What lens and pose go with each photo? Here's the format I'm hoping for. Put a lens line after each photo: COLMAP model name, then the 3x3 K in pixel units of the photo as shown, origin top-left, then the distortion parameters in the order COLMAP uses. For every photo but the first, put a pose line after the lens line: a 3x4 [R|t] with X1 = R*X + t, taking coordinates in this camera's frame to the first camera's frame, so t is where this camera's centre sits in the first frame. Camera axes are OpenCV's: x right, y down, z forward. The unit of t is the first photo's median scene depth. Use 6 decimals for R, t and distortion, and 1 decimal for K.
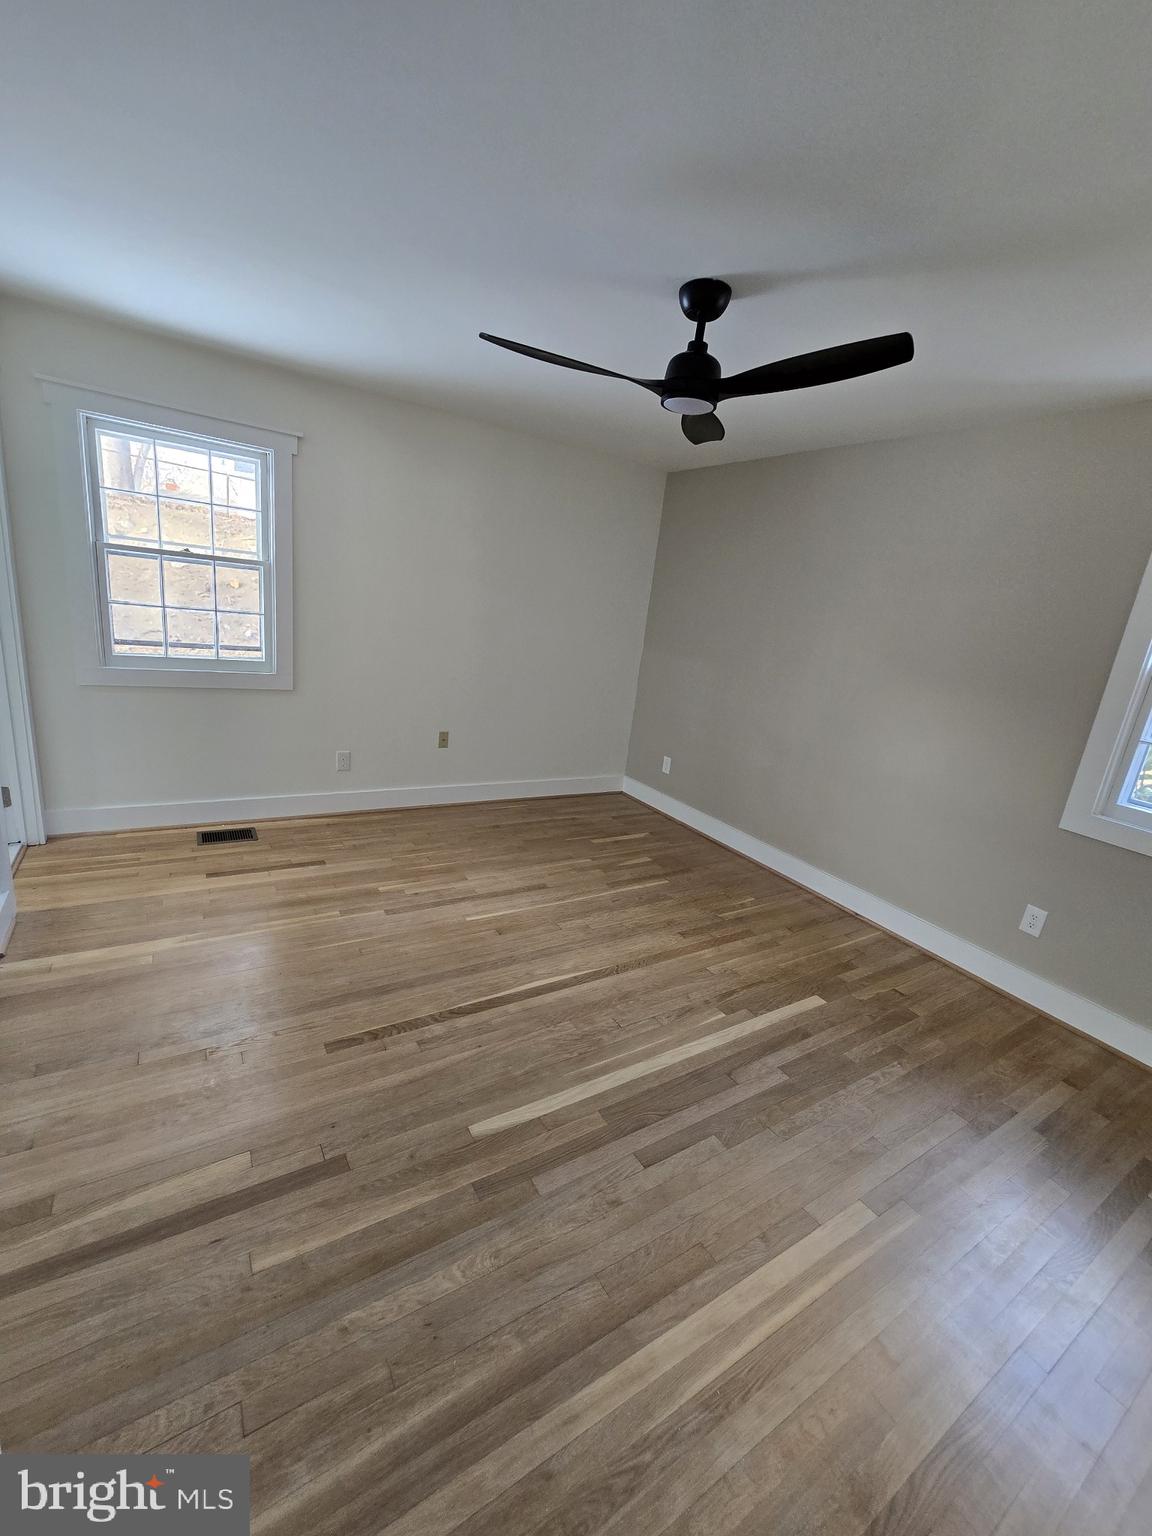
lens RADIAL K [[635.0, 0, 576.0], [0, 635.0, 768.0], [0, 0, 1]] dist [-0.002439, 0.000510]
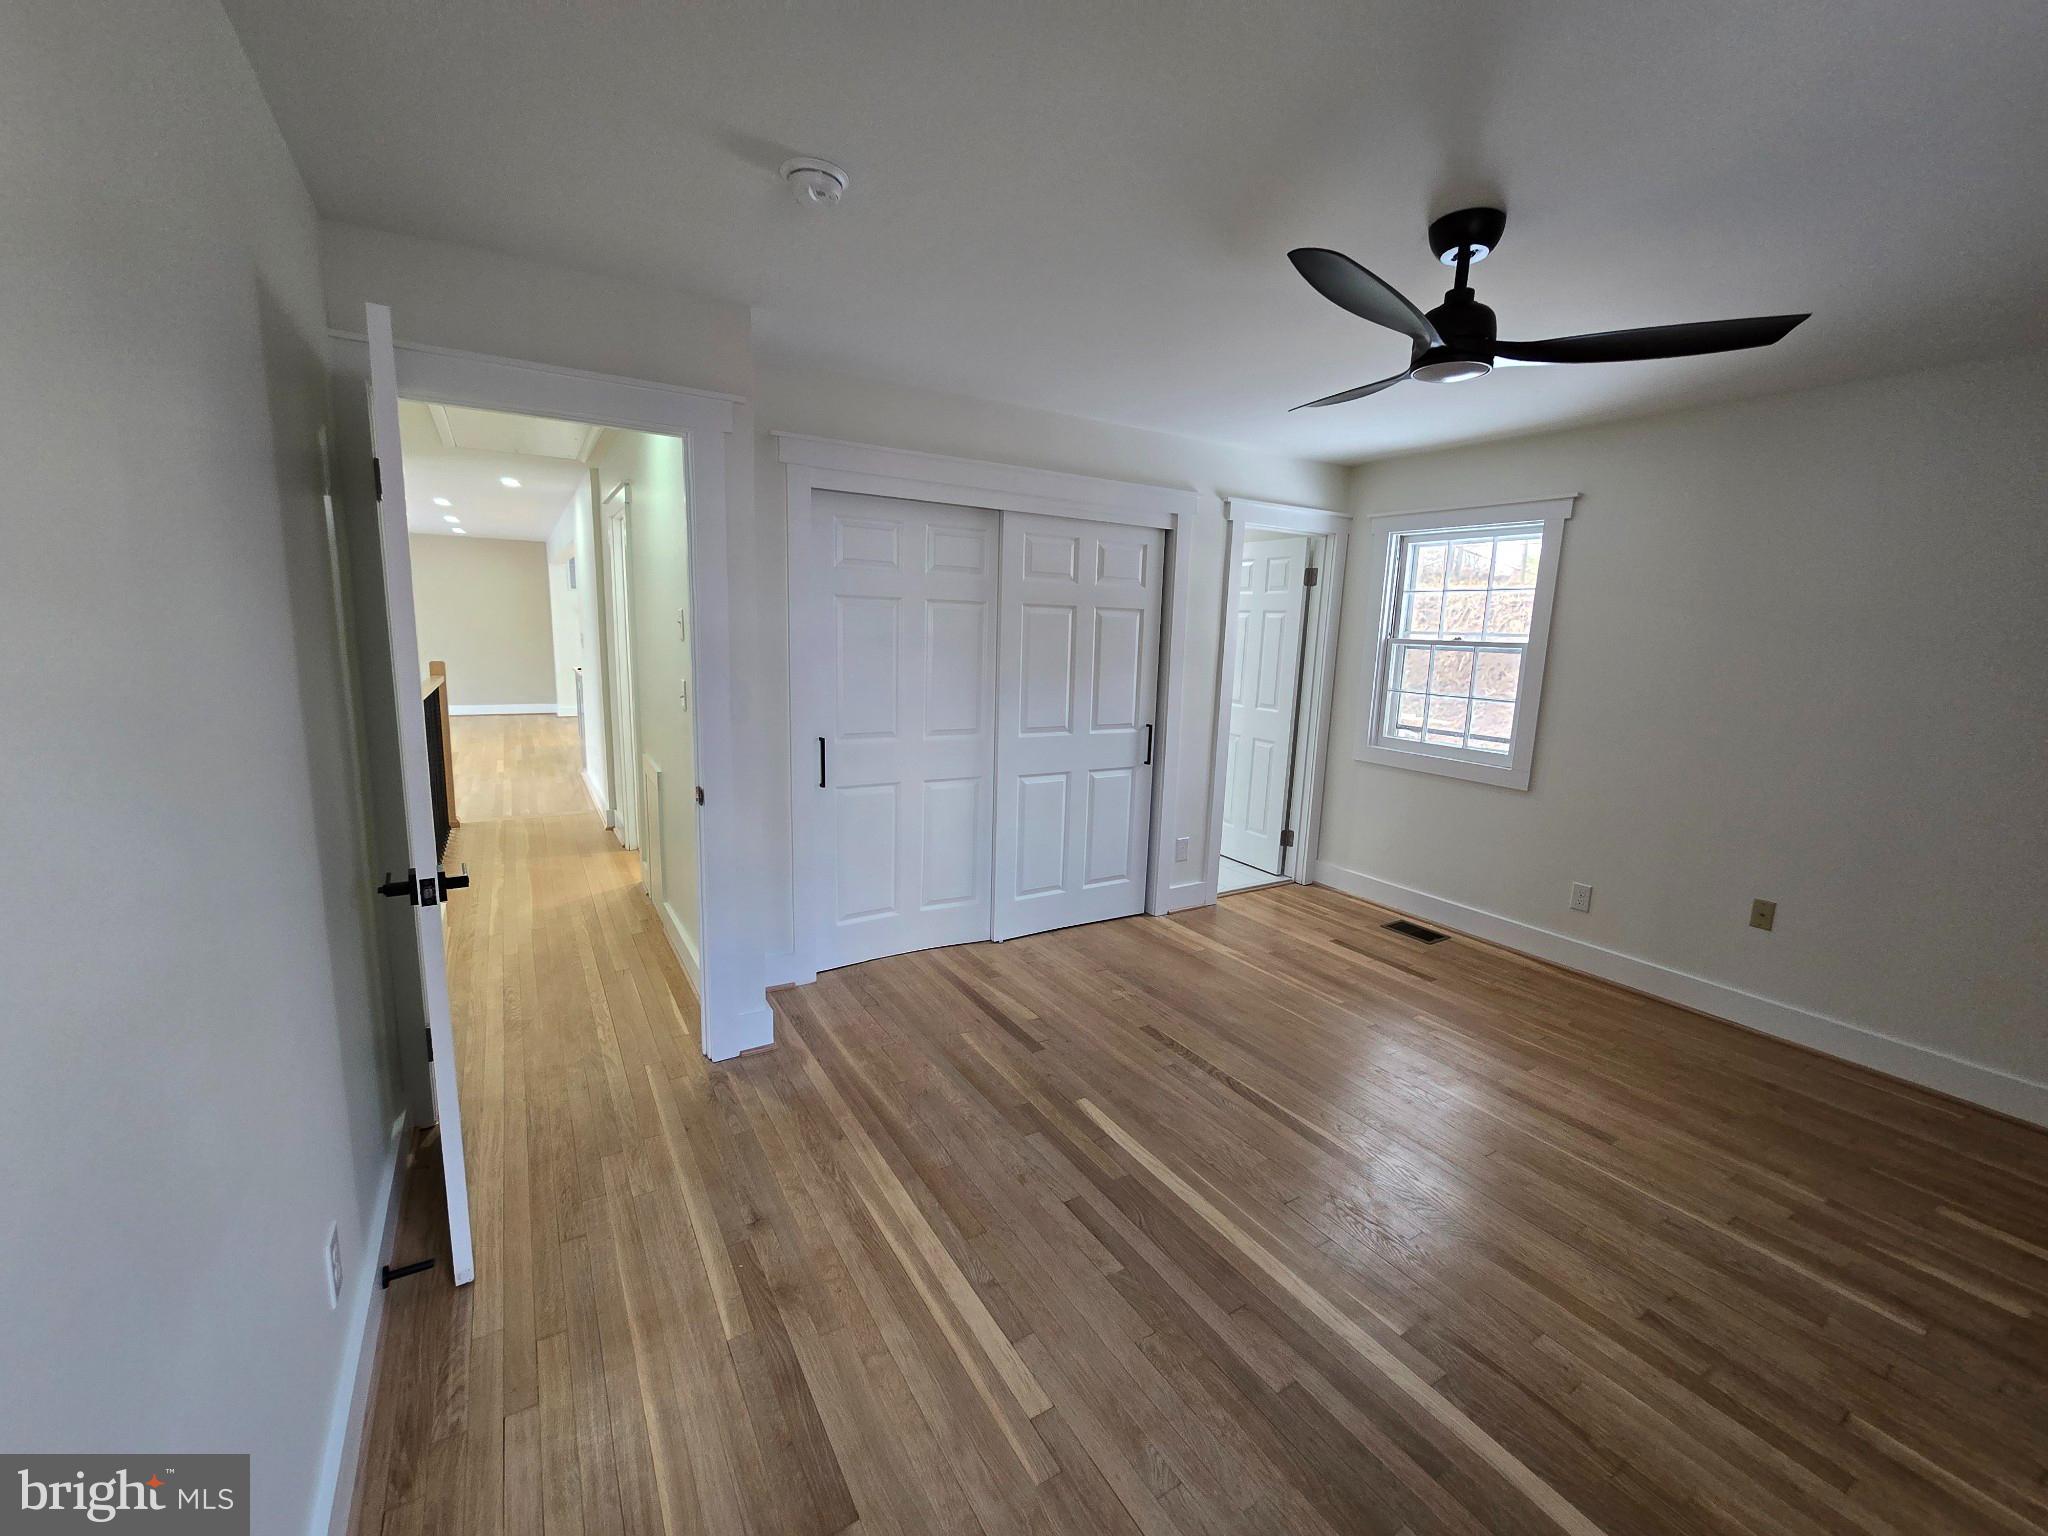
lens RADIAL K [[846.7, 0, 1024.0], [0, 846.7, 768.0], [0, 0, 1]] dist [-0.002439, 0.000510]
pose [[-0.018482, 0.051130, -0.998521, 0.766930], [-0.289422, 0.955661, 0.054293, -0.026012], [0.957023, 0.289997, -0.002864, 0.430575]]
